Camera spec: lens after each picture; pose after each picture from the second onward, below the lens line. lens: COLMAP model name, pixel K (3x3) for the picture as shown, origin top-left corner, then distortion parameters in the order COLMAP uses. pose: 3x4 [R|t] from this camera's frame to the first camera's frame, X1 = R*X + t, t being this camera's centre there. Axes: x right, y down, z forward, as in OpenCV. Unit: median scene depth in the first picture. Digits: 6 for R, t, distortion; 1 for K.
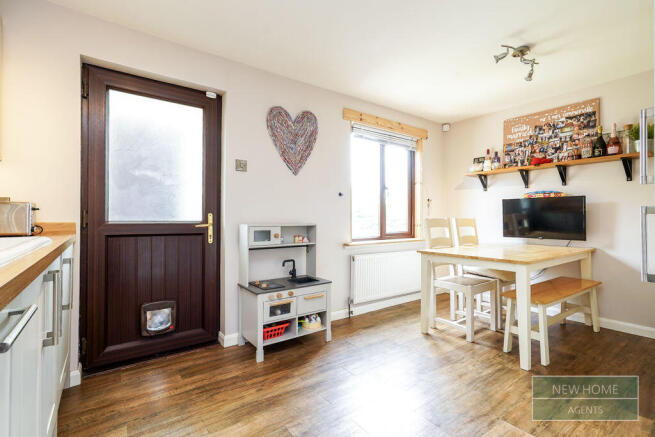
lens RADIAL K [[304.2, 0, 326.4], [0, 304.2, 216.1], [0, 0, 1]] dist [-0.002268, -0.000157]
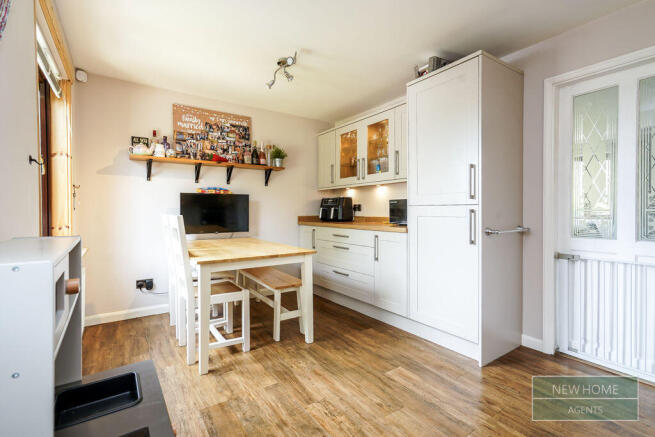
lens RADIAL K [[304.2, 0, 326.4], [0, 304.2, 216.1], [0, 0, 1]] dist [-0.002268, -0.000157]
pose [[0.023097, -0.019621, 0.999541, -0.337481], [-0.001501, 0.999806, 0.019661, -0.004734], [-0.999732, -0.001954, 0.023063, 0.601526]]
